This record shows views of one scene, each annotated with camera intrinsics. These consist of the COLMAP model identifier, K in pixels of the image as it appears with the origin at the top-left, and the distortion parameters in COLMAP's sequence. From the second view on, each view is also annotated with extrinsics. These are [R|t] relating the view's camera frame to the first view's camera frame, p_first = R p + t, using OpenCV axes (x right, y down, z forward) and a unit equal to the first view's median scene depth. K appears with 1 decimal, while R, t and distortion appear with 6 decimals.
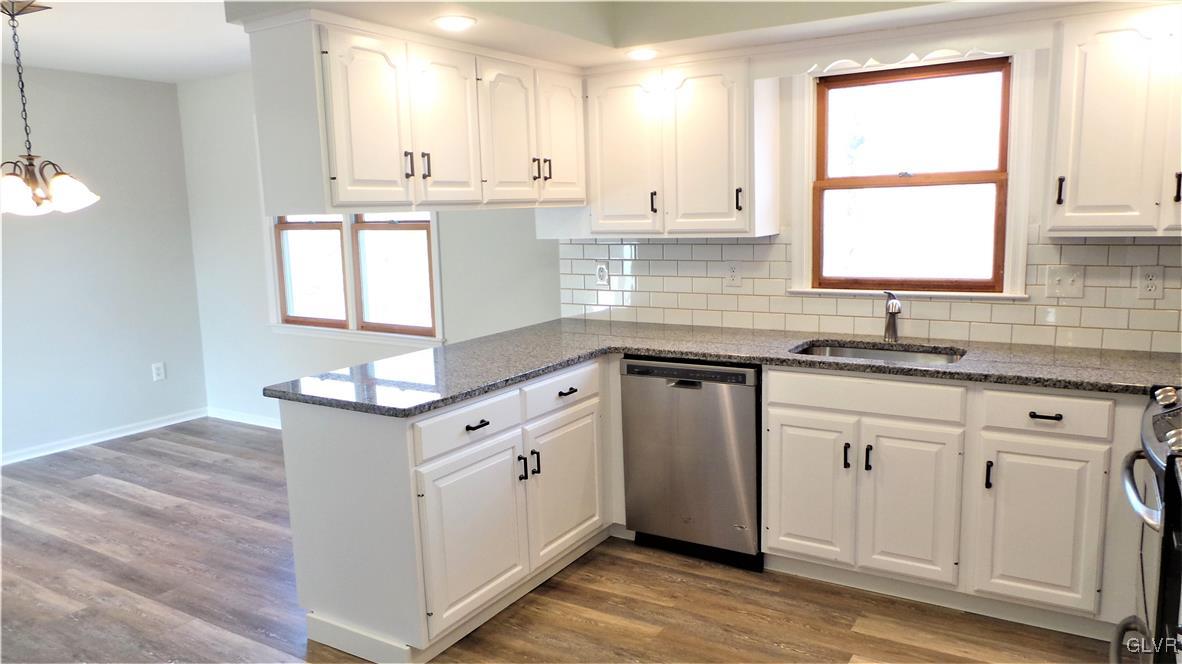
lens RADIAL K [[812.9, 0, 597.0], [0, 812.9, 326.6], [0, 0, 1]] dist [-0.001912, -0.005632]
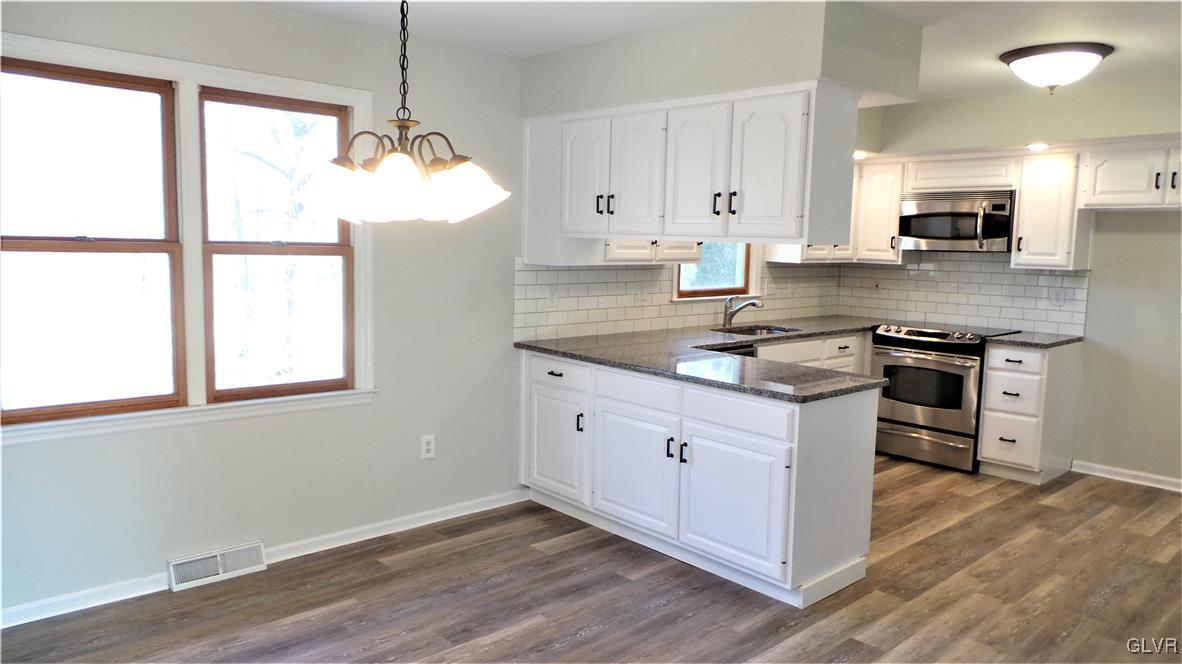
lens RADIAL K [[812.9, 0, 593.8], [0, 812.9, 330.8], [0, 0, 1]] dist [-0.001912, -0.005632]
pose [[0.287940, -0.077604, 0.954499, -1.336475], [0.109393, 0.992852, 0.047722, -0.084809], [-0.951380, 0.090675, 0.294371, 0.802954]]
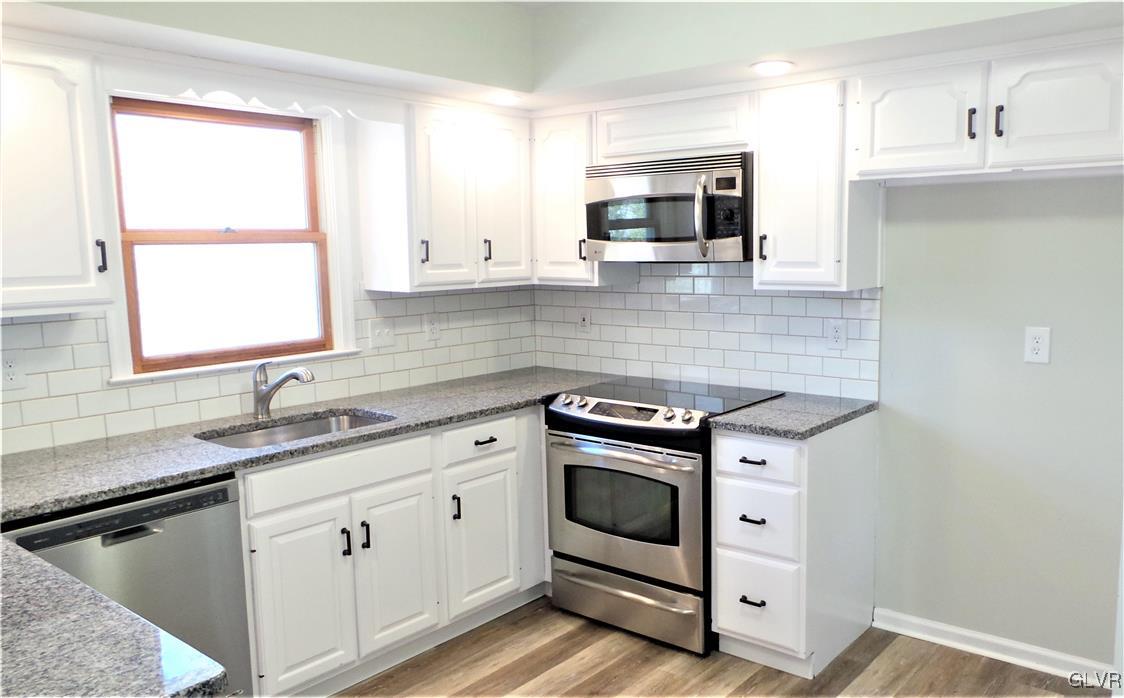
lens RADIAL K [[877.5, 0, 625.3], [0, 877.5, 346.9], [0, 0, 1]] dist [0.006903, 0.001232]
pose [[0.113082, -0.093249, 0.989200, -0.547375], [0.149627, 0.985831, 0.075826, -0.073826], [-0.982255, 0.139437, 0.125432, 0.502531]]
